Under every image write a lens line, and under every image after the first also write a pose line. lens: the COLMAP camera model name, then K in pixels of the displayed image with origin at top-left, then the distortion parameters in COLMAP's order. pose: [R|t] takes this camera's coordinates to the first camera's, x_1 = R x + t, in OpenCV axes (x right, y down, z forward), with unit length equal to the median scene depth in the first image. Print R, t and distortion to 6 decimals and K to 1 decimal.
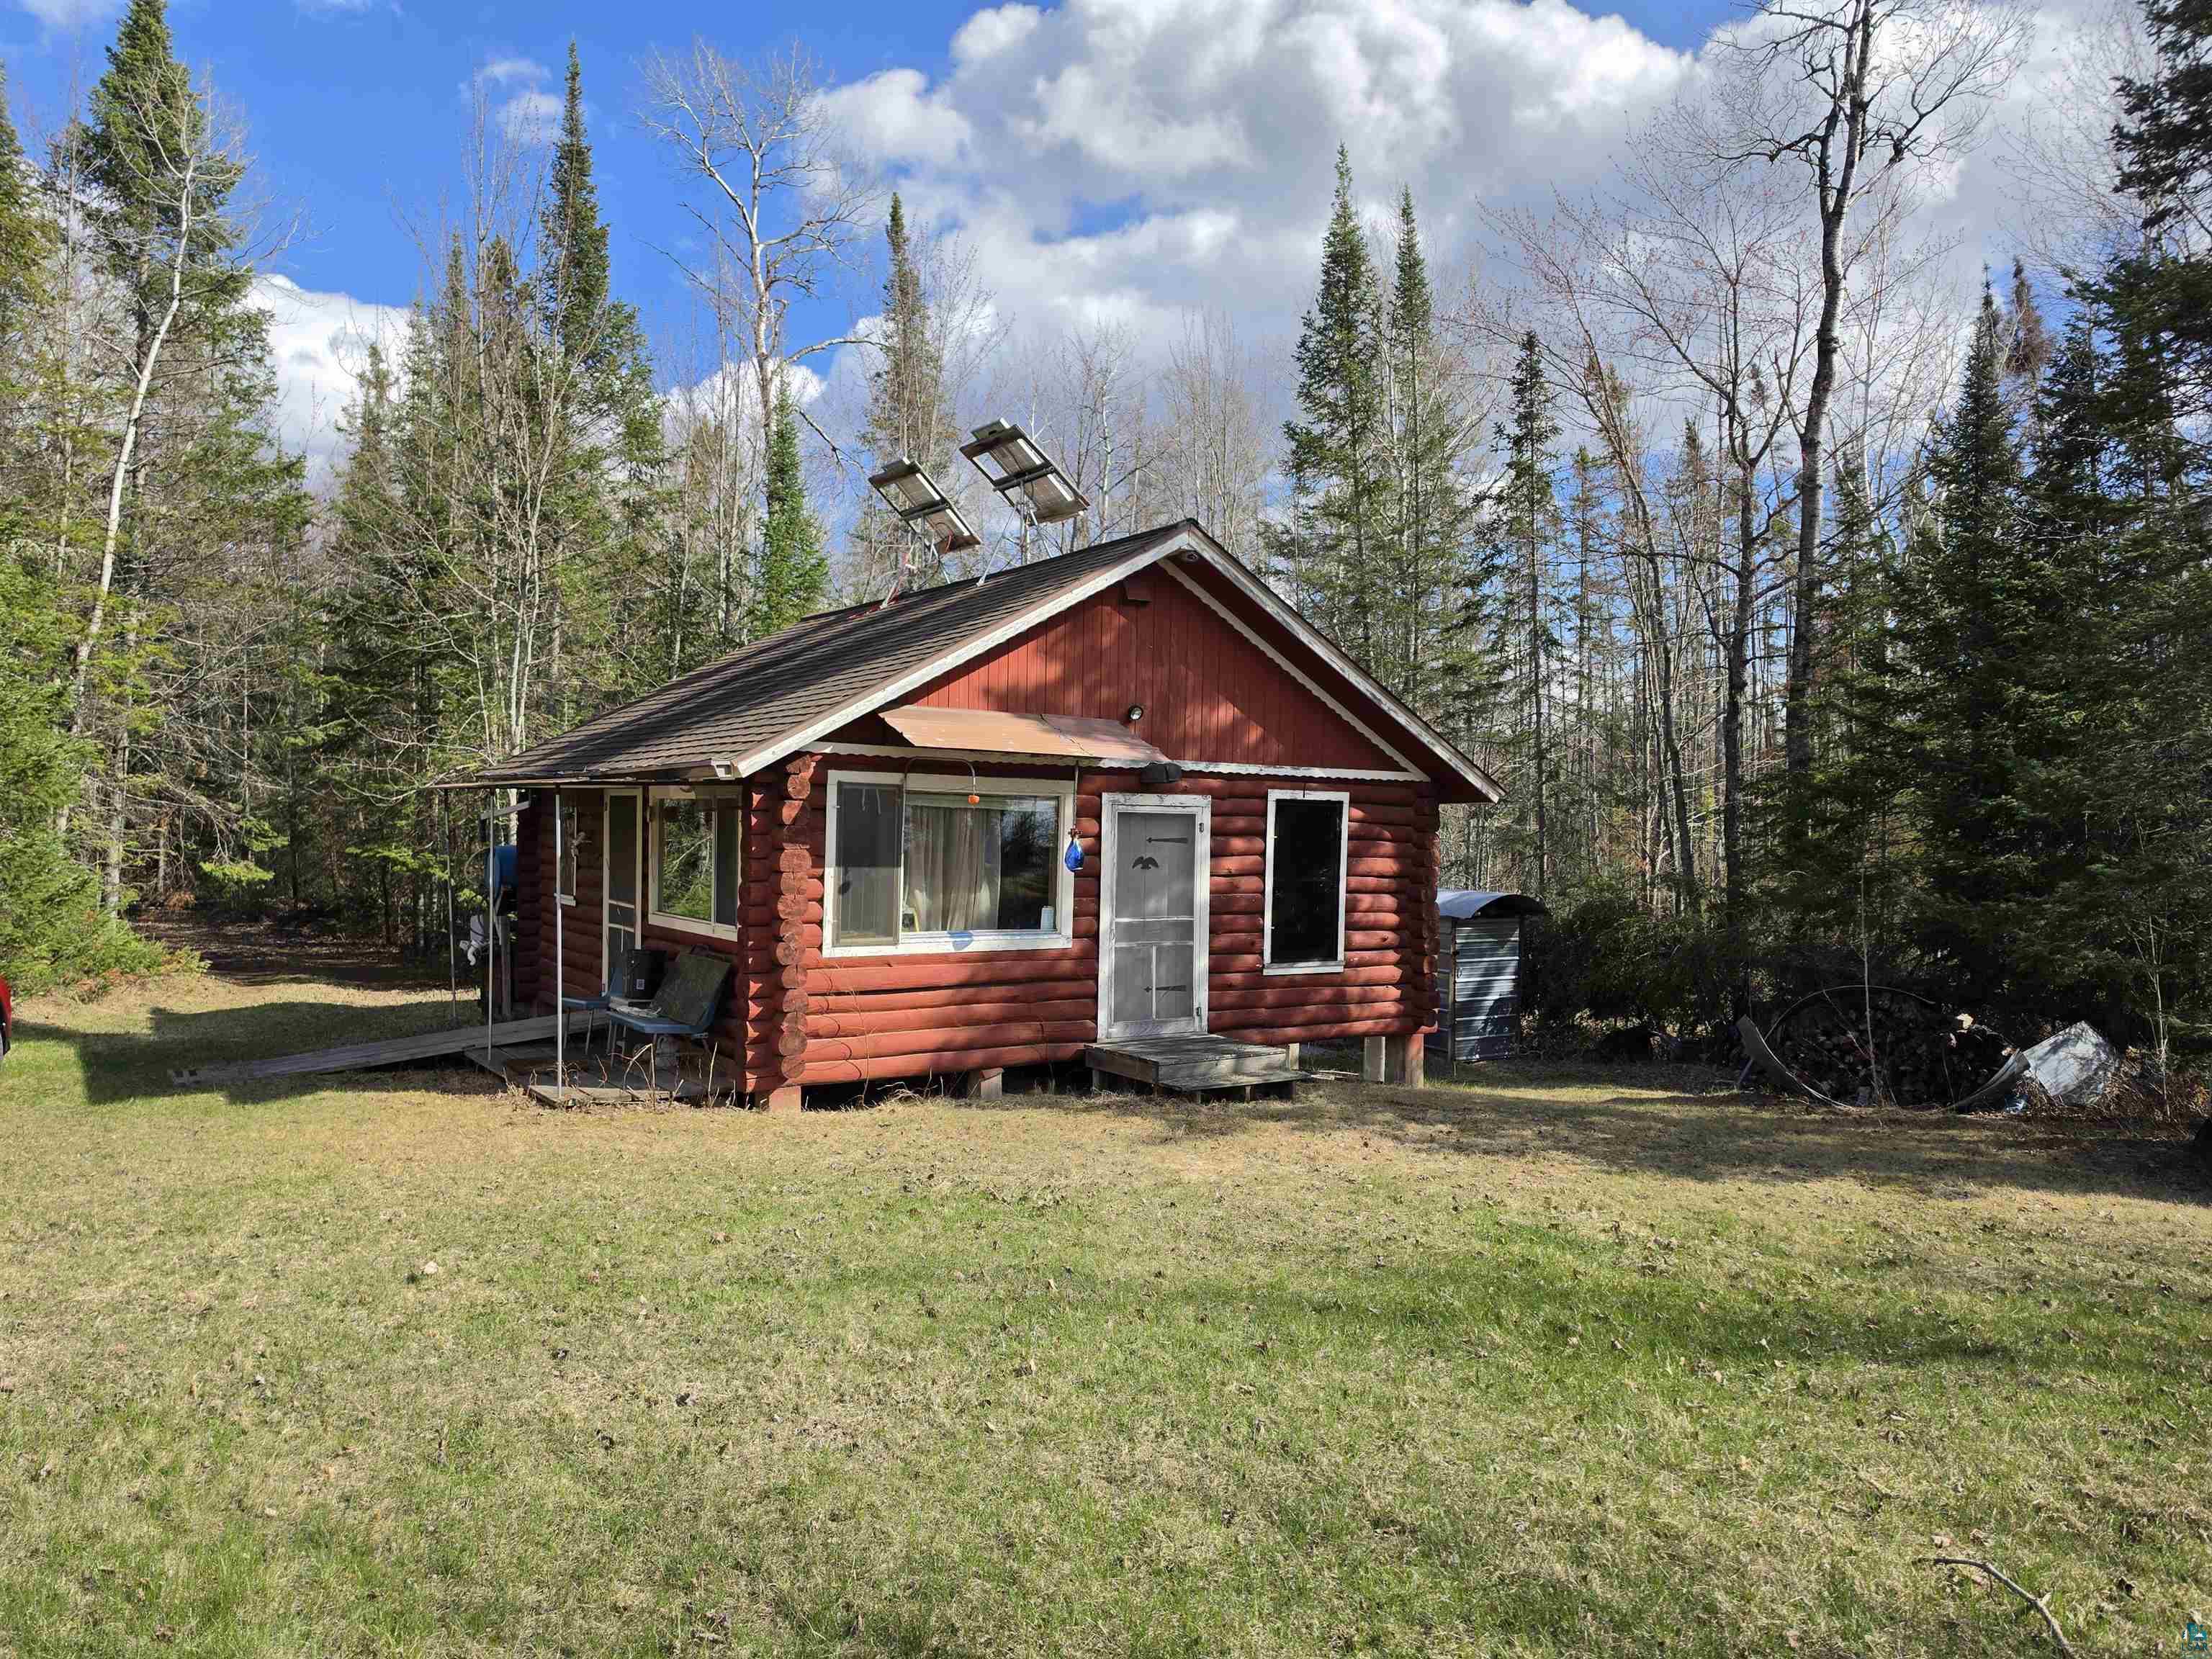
lens RADIAL K [[1570.7, 0, 1106.0], [0, 1570.7, 829.5], [0, 0, 1]] dist [0.074930, -0.074257]
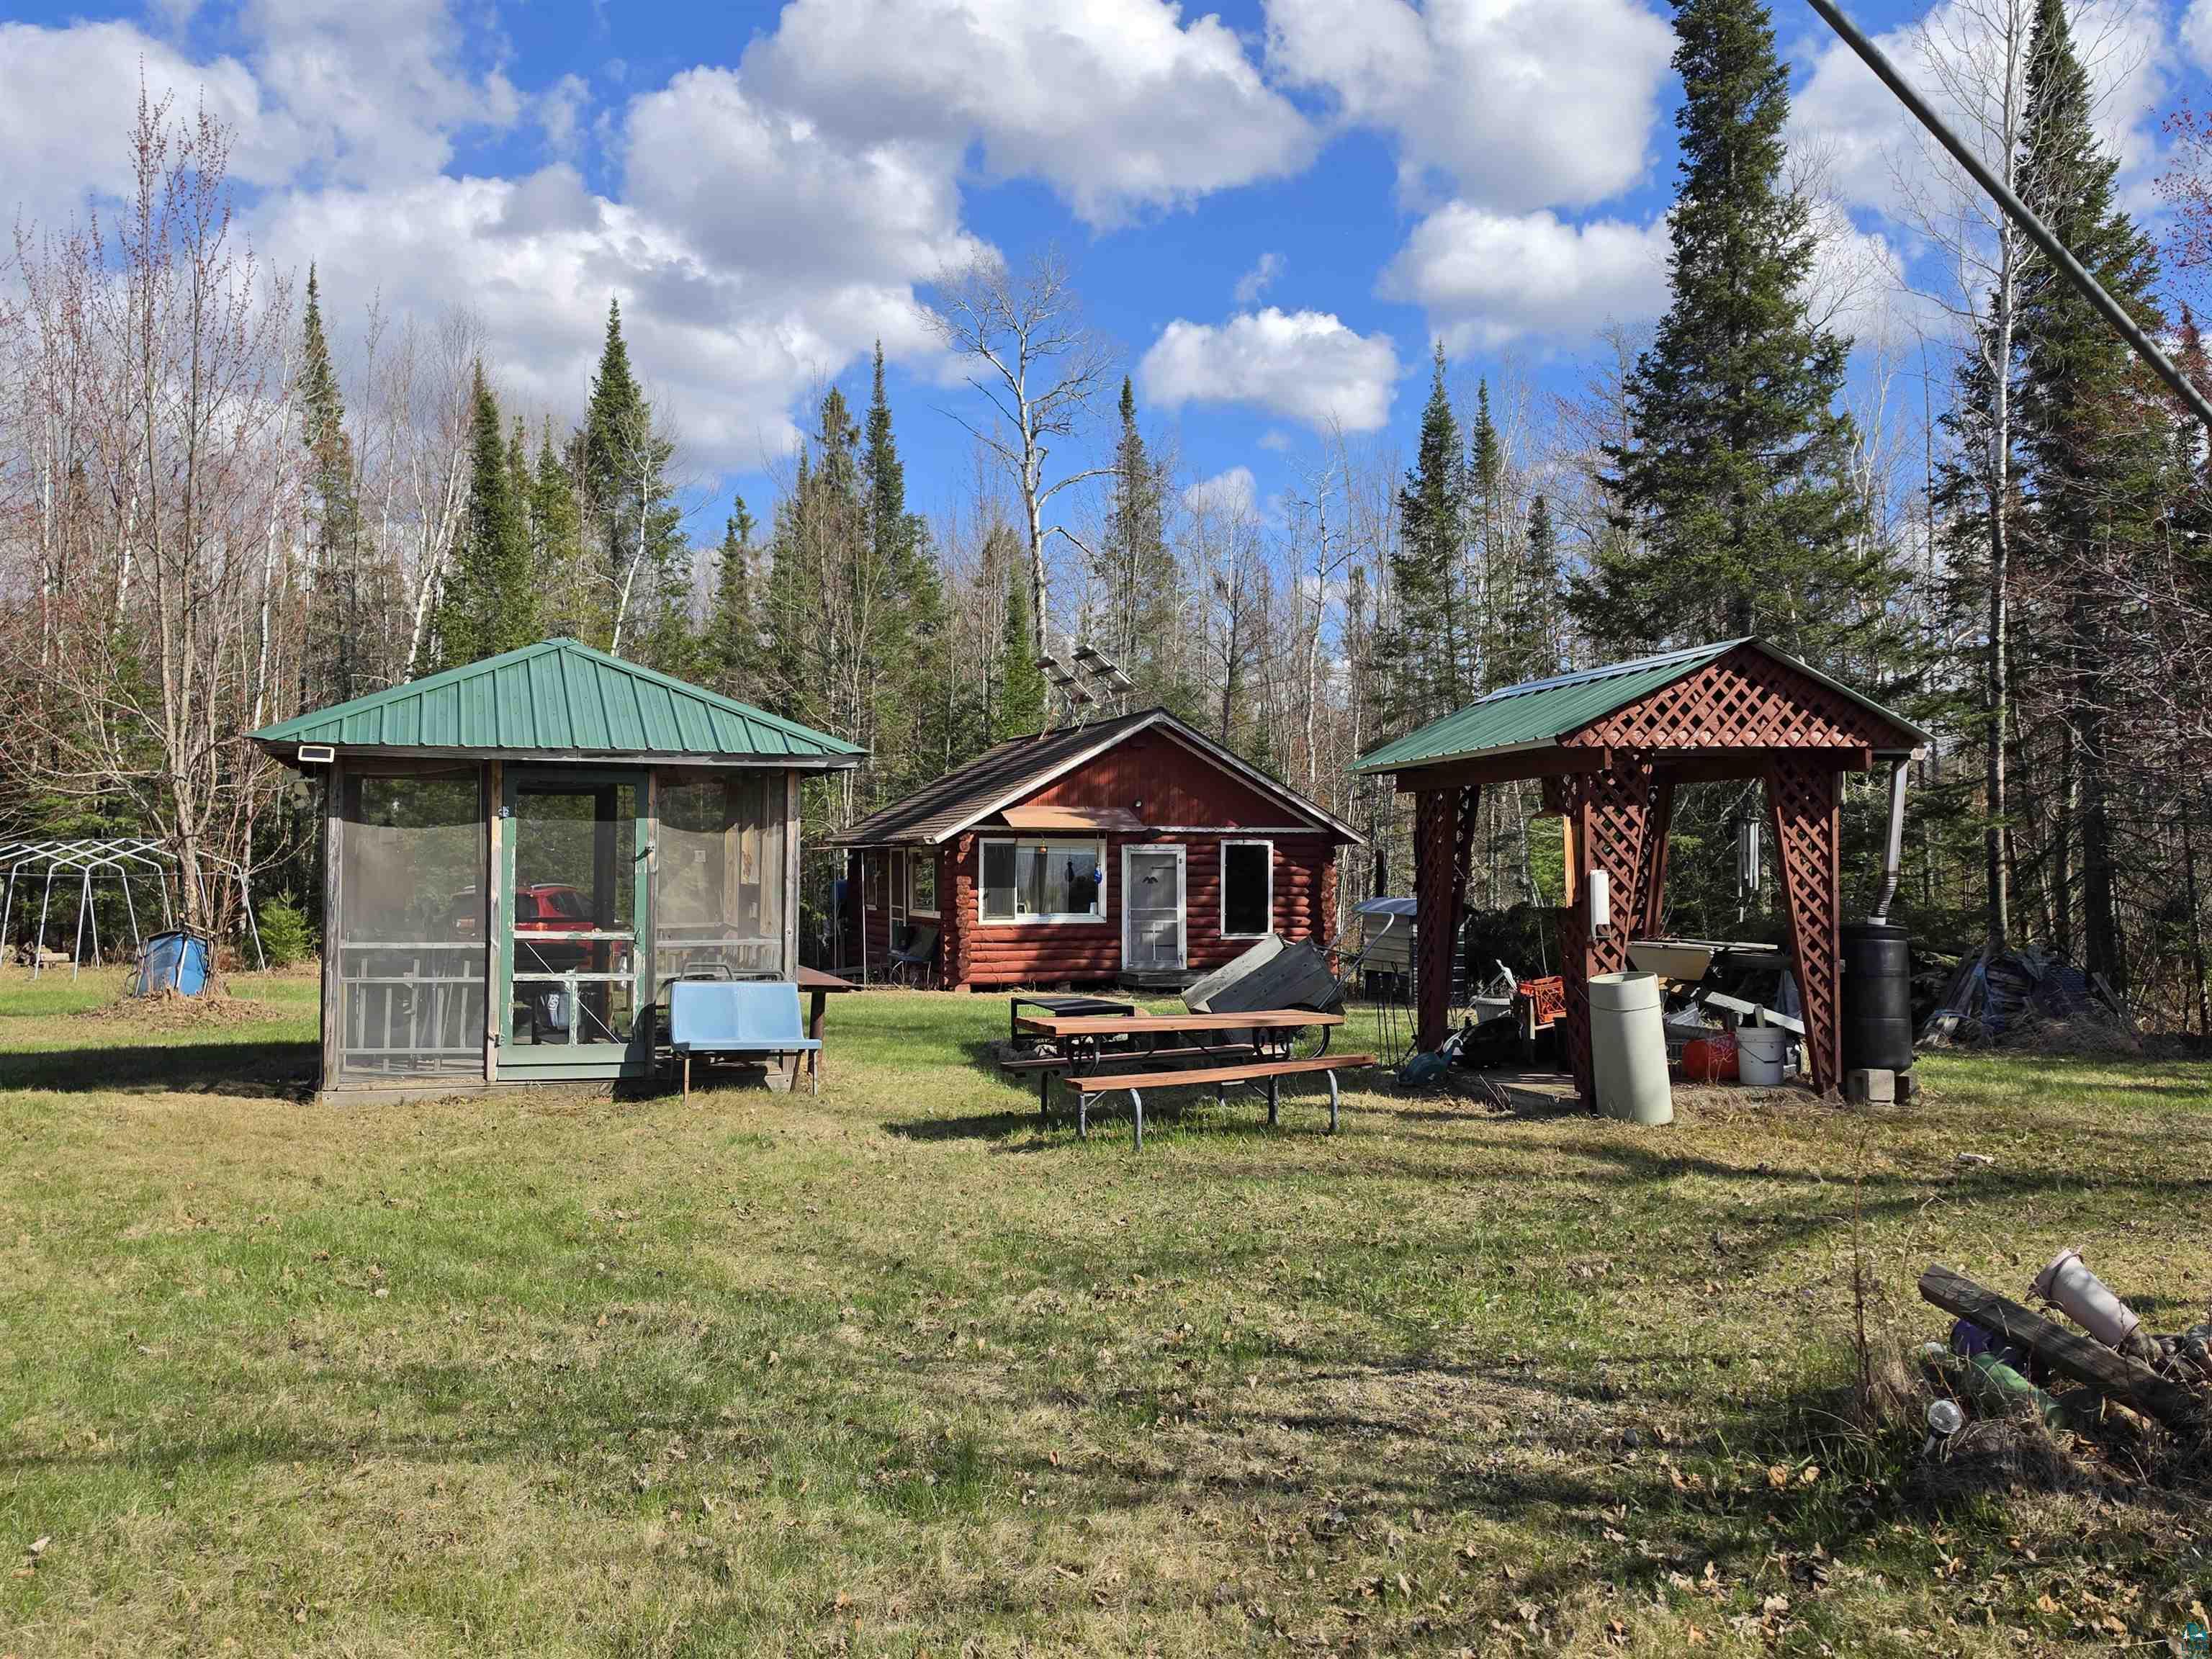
lens RADIAL K [[1769.8, 0, 1106.0], [0, 1769.8, 829.5], [0, 0, 1]] dist [0.001225, -0.004222]
pose [[0.976842, -0.026075, -0.212366, 0.430383], [0.020766, 0.999415, -0.027193, 0.017065], [0.212950, 0.022153, 0.976812, -1.127825]]
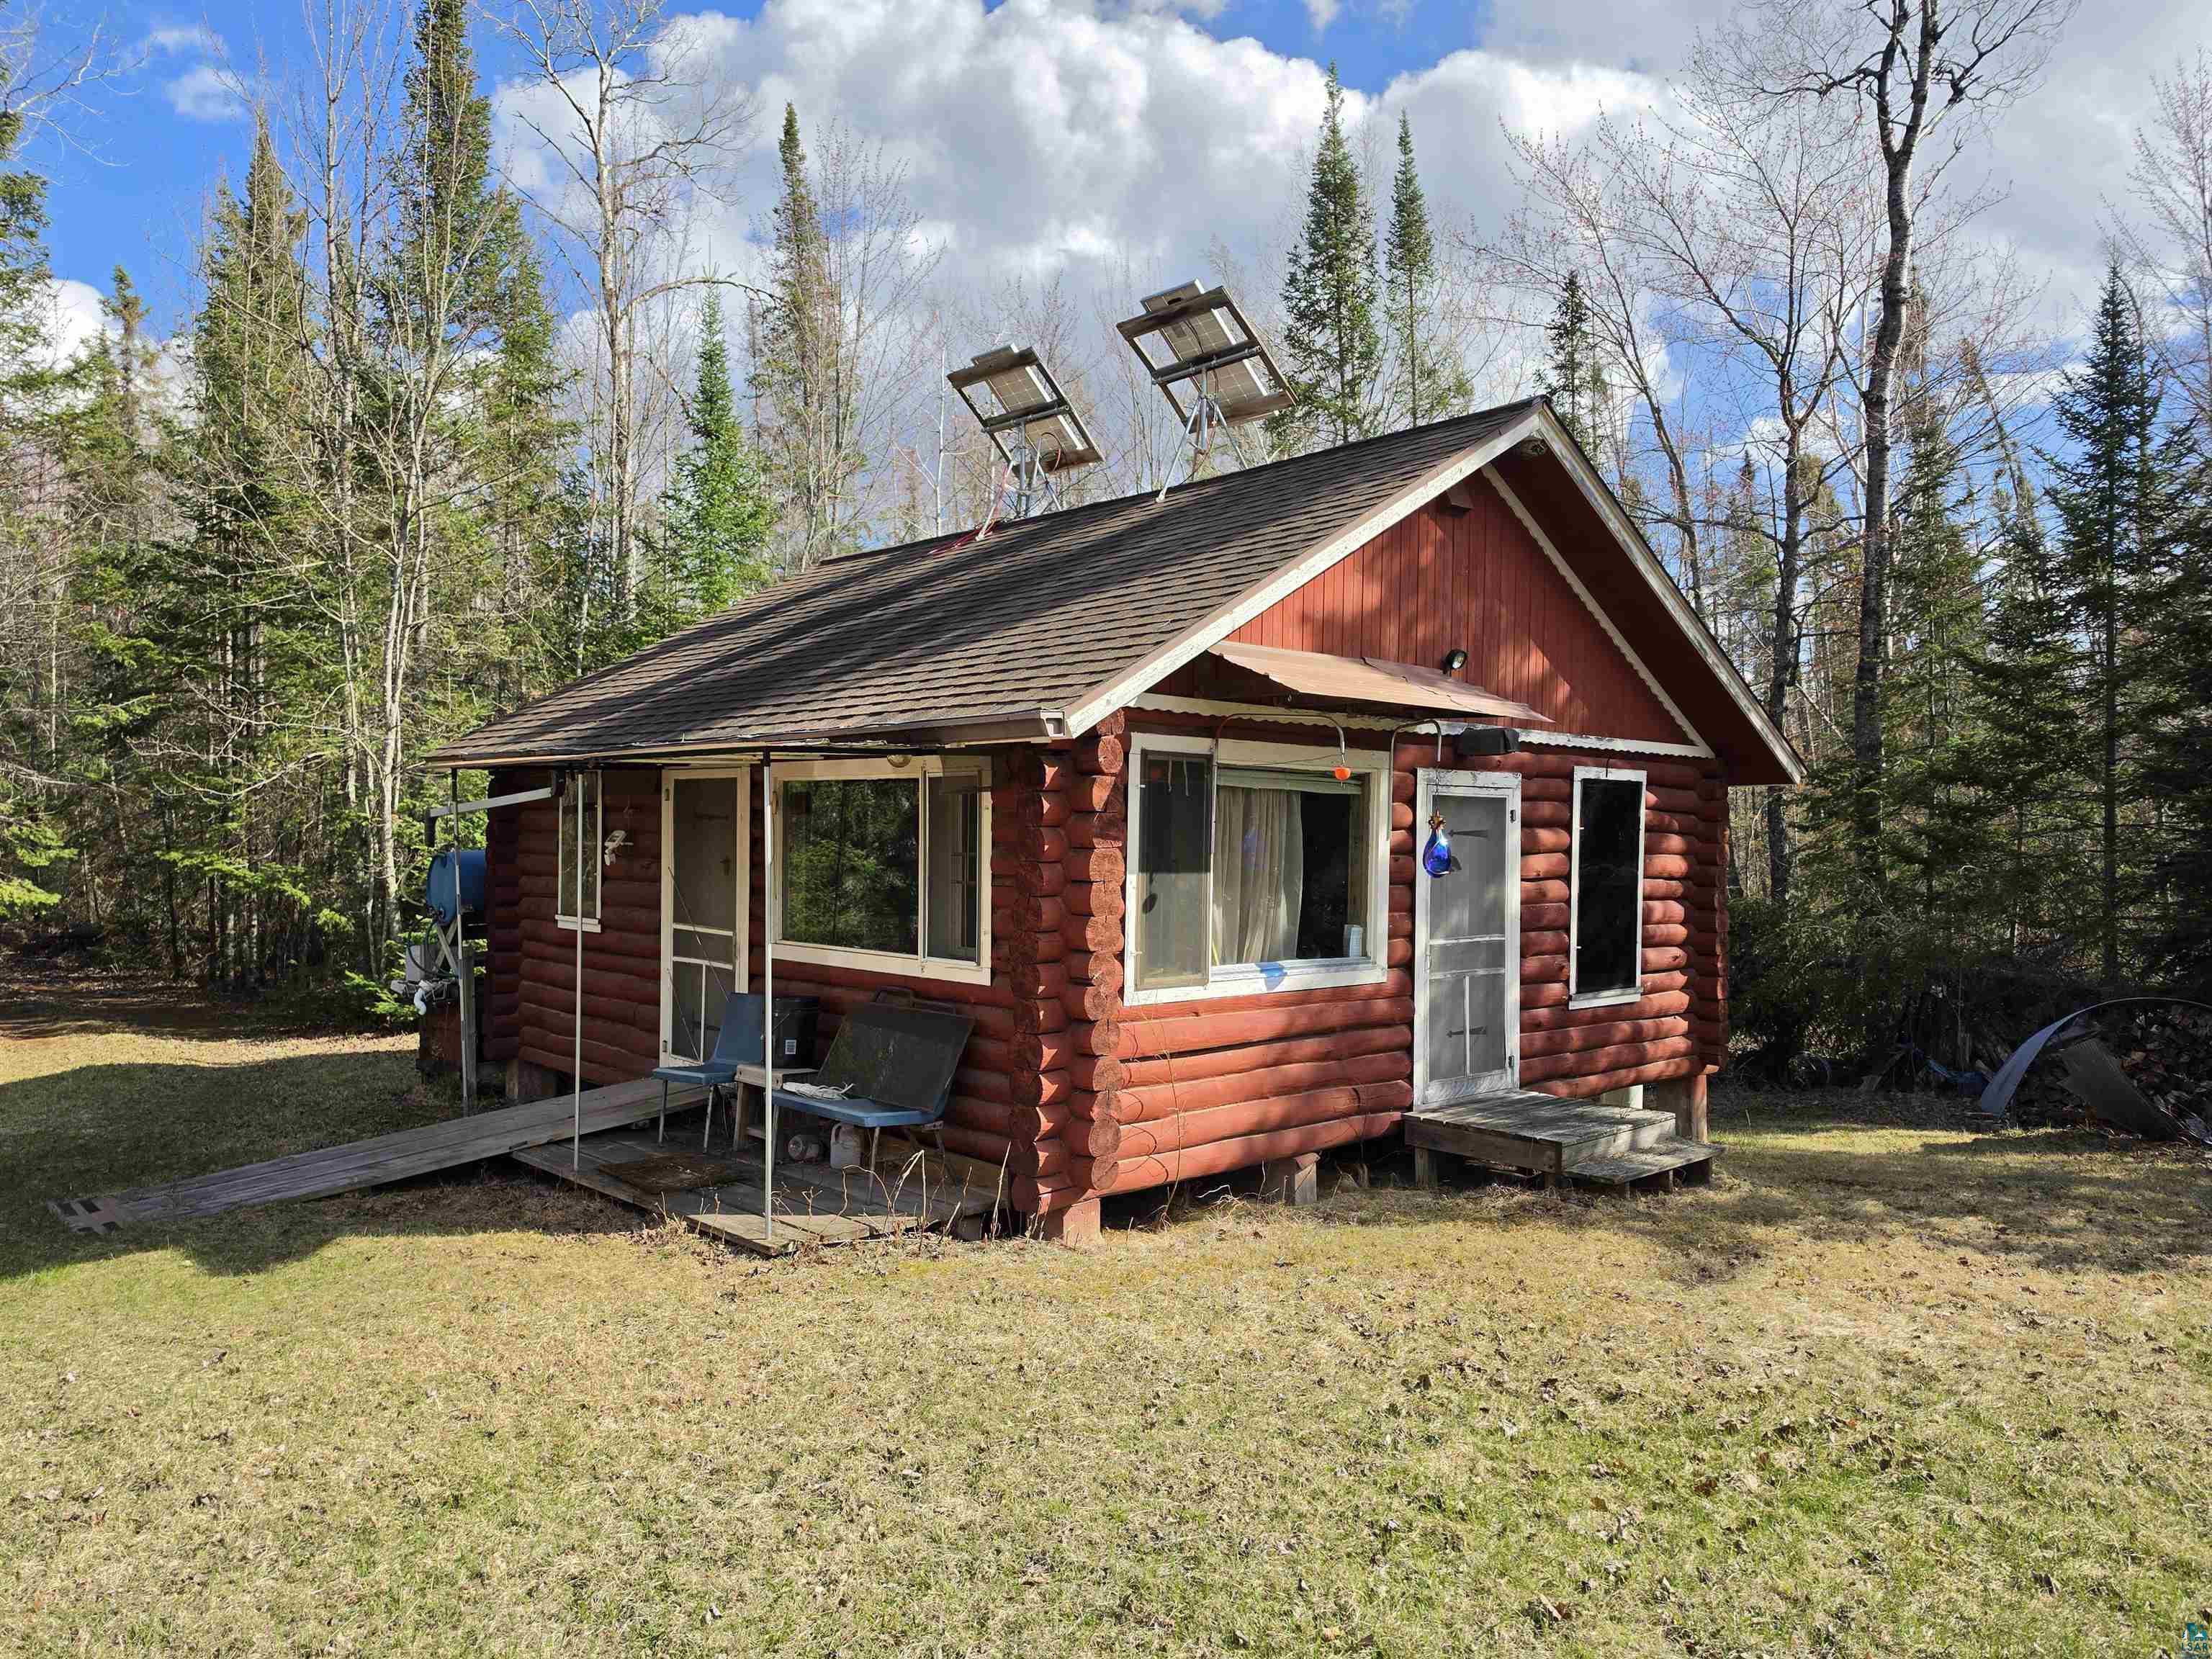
lens RADIAL K [[1570.7, 0, 1106.0], [0, 1570.7, 829.5], [0, 0, 1]] dist [0.074930, -0.074257]
pose [[0.988574, -0.007784, 0.150533, -0.244836], [0.008206, 0.999964, -0.002183, 0.005189], [-0.150511, 0.003393, 0.988603, 0.279495]]
